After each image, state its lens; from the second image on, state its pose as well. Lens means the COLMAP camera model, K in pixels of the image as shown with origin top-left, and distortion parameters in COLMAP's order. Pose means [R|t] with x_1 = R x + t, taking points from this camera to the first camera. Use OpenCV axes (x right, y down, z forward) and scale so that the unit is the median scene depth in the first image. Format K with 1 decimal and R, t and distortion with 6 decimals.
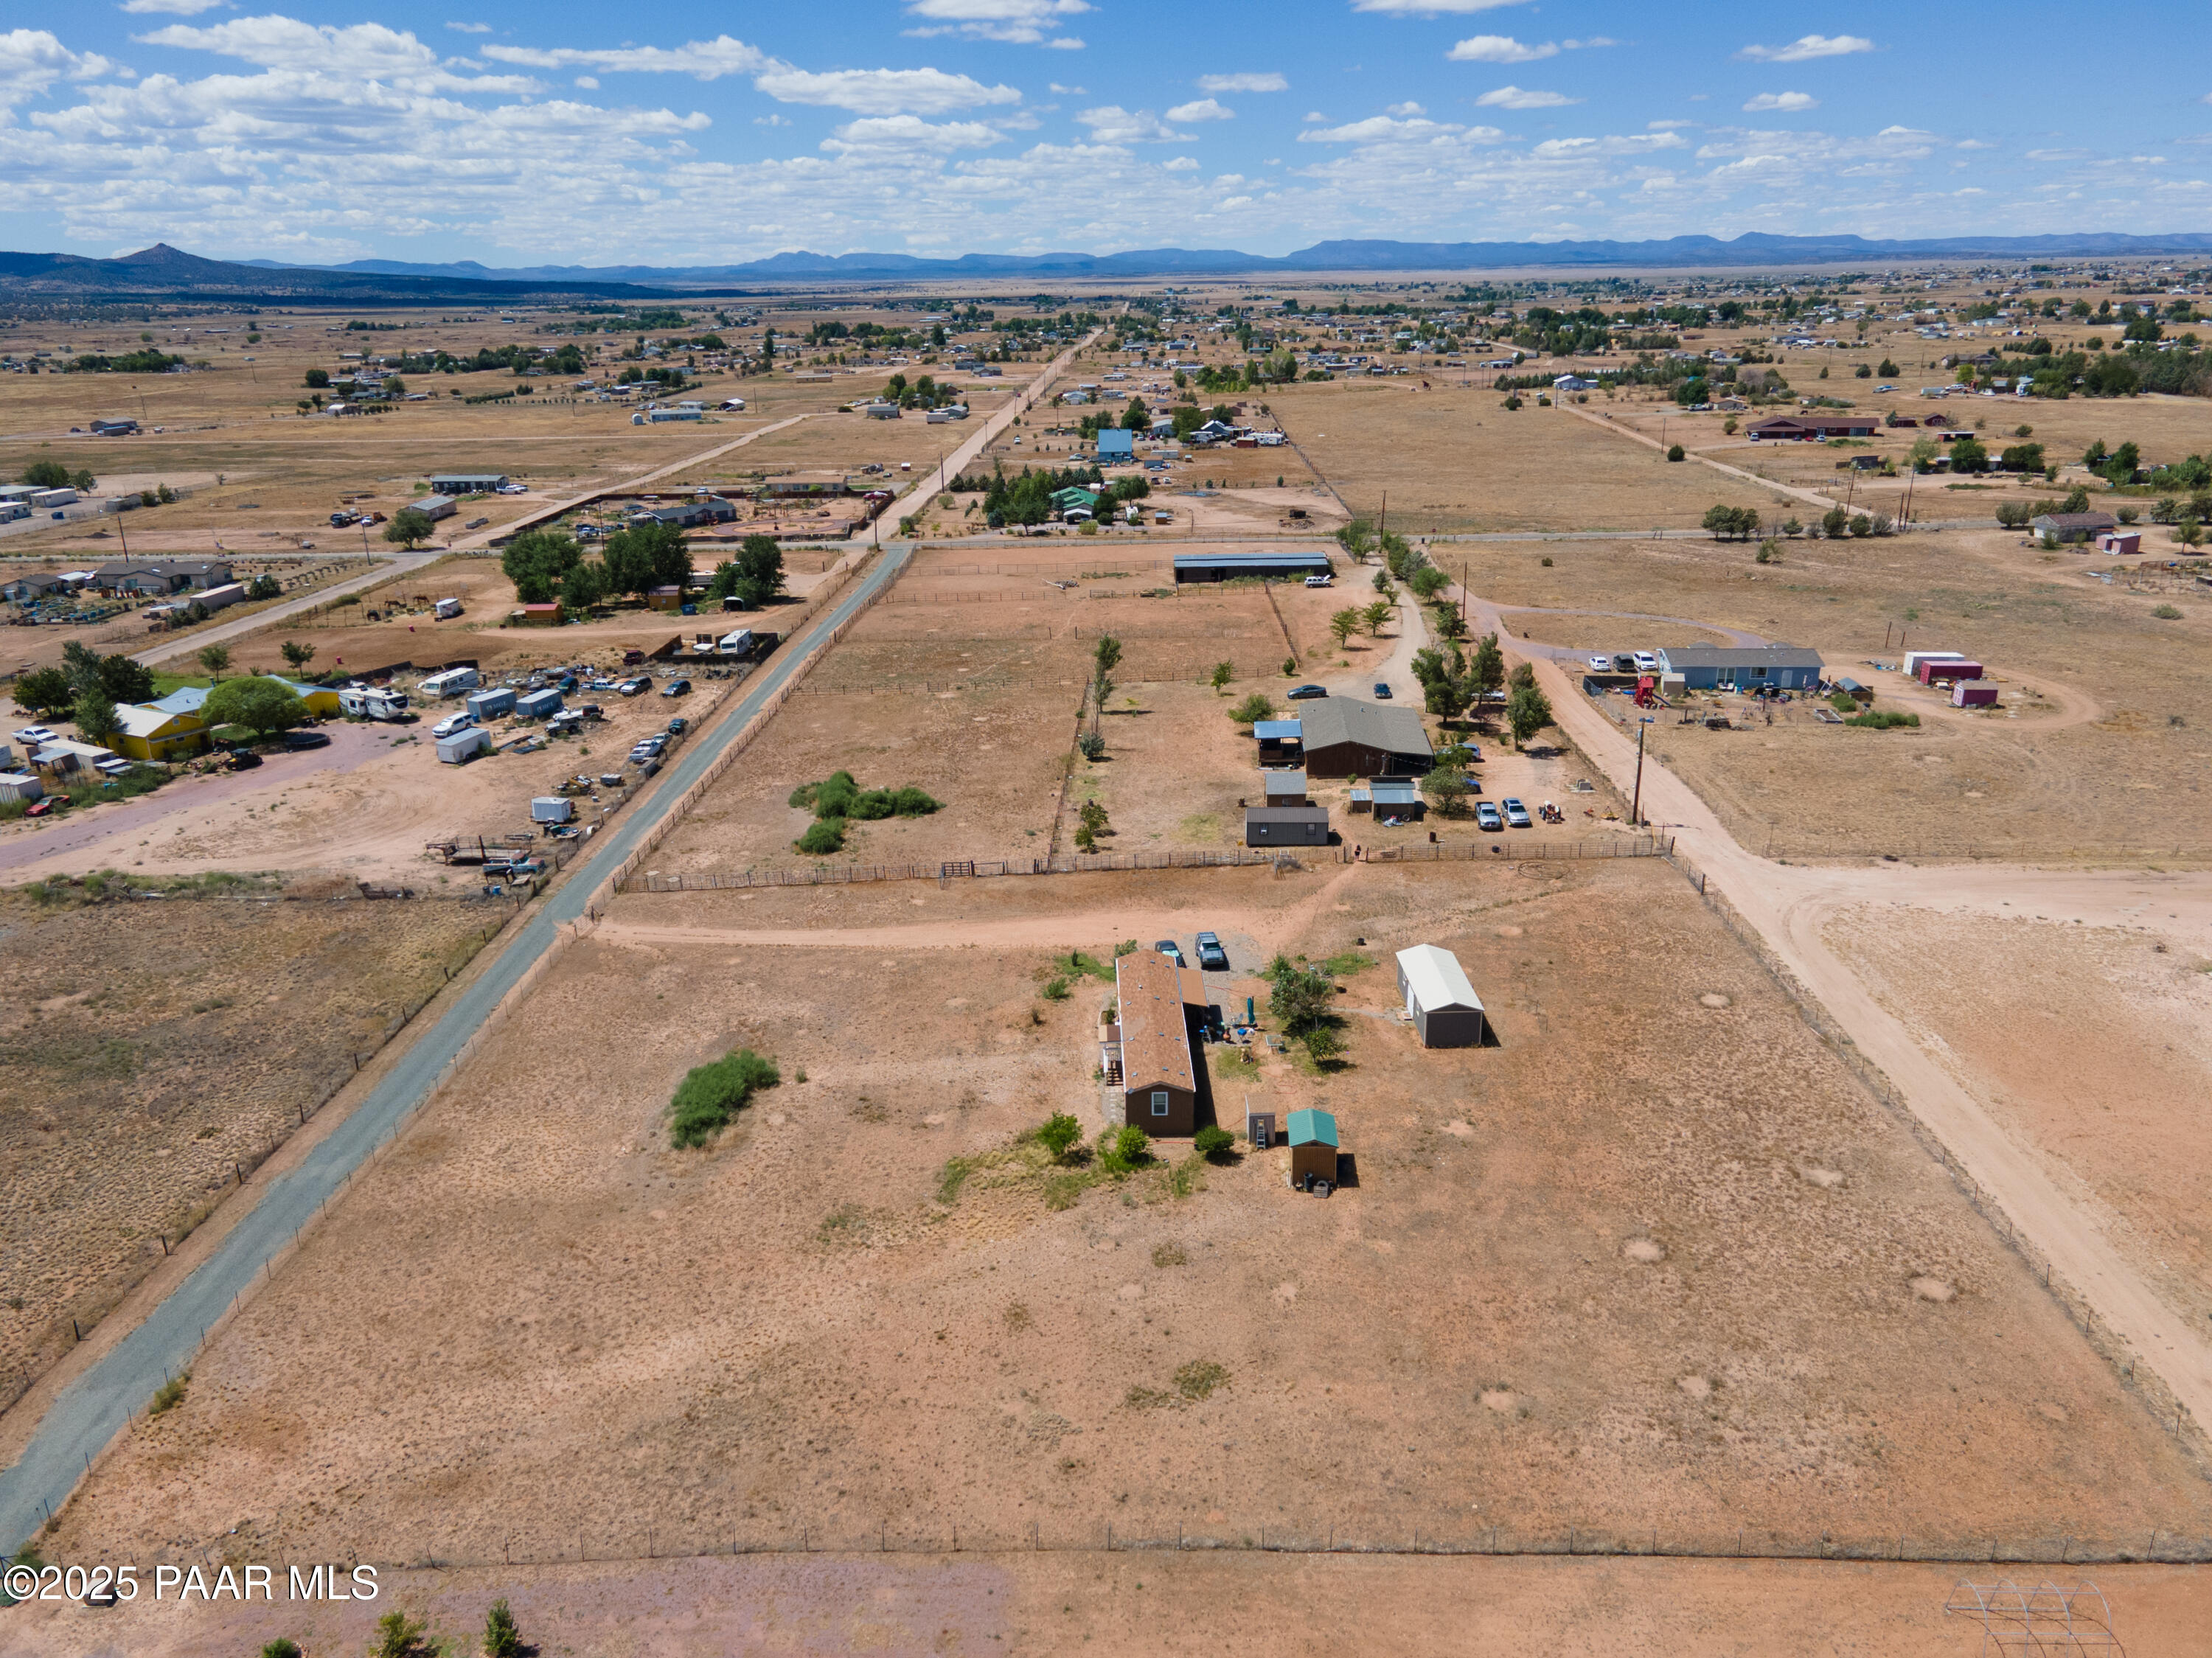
lens RADIAL K [[1614.3, 0, 1083.8], [0, 1614.3, 830.8], [0, 0, 1]] dist [0.027766, 0.023171]
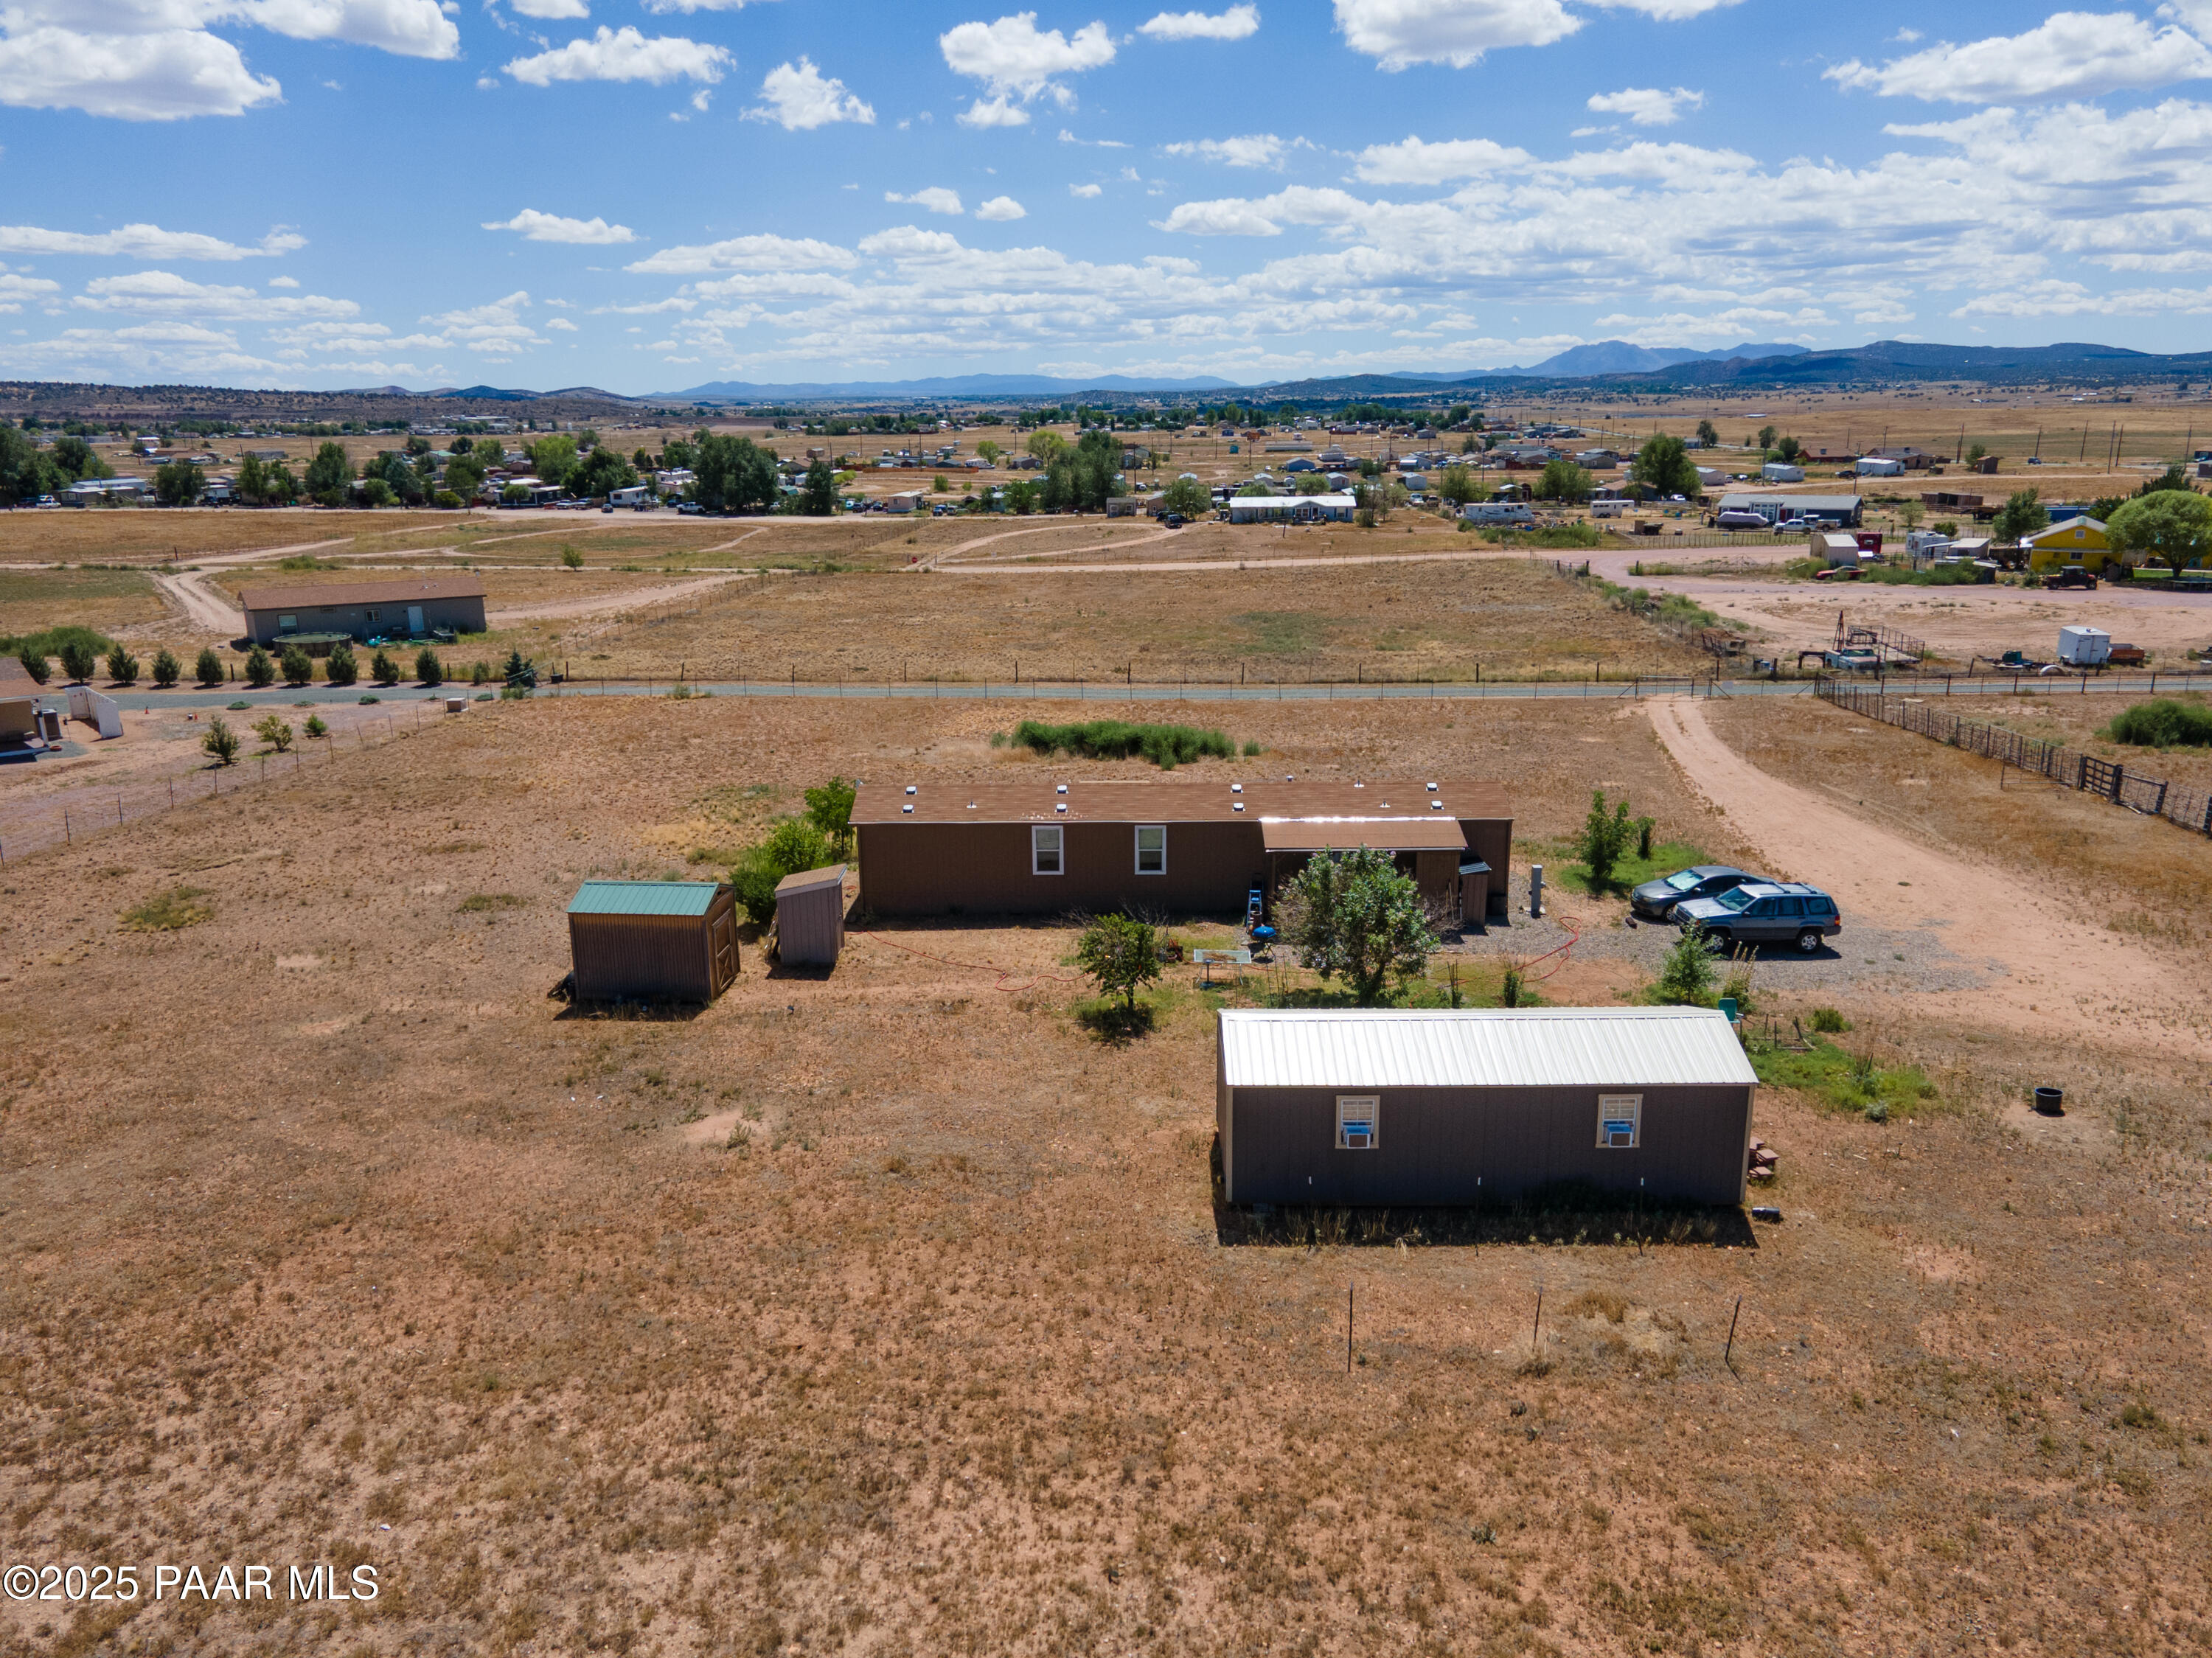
lens RADIAL K [[1614.3, 0, 1098.1], [0, 1614.3, 830.7], [0, 0, 1]] dist [0.027766, 0.023171]
pose [[-0.029038, 0.271179, -0.962091, 0.468534], [-0.311058, 0.912255, 0.266520, 0.001799], [0.949947, 0.307005, 0.057862, 0.874070]]
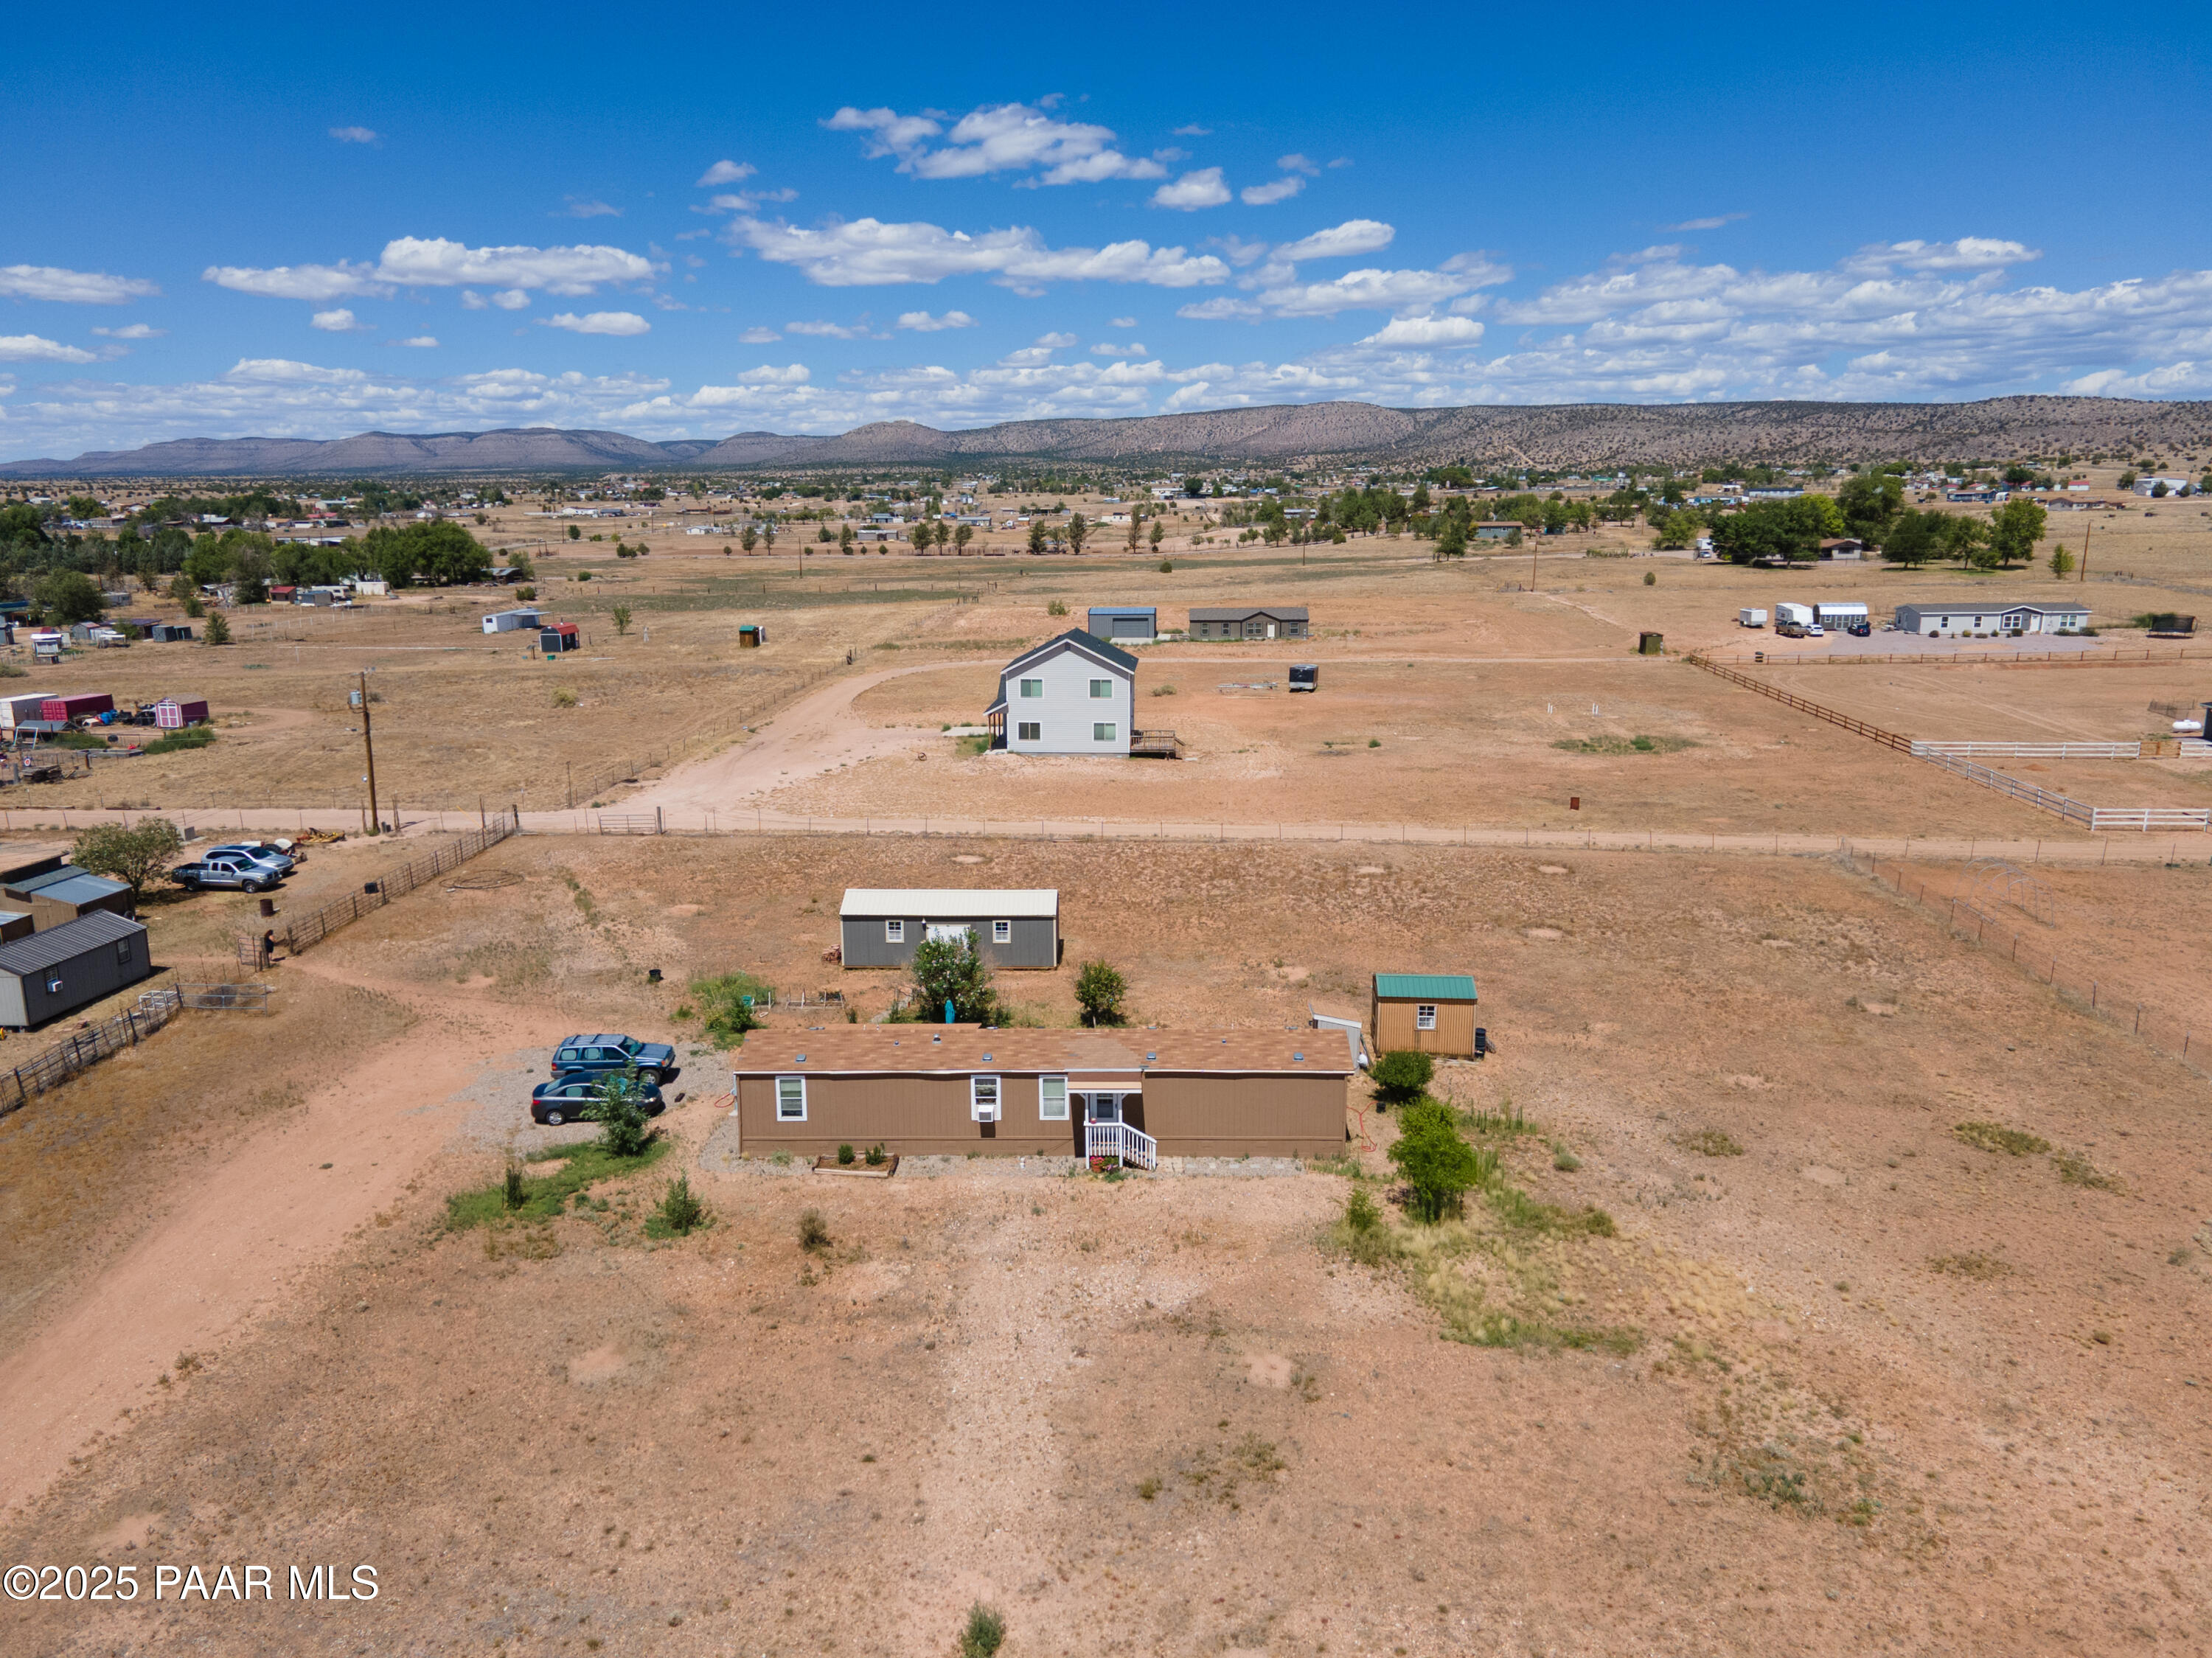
lens RADIAL K [[1614.3, 0, 1094.0], [0, 1614.3, 833.5], [0, 0, 1]] dist [0.027766, 0.023171]
pose [[0.023352, -0.190986, 0.981315, -0.411555], [0.328765, 0.928455, 0.172874, -0.029046], [-0.944123, 0.318585, 0.084471, 0.844807]]
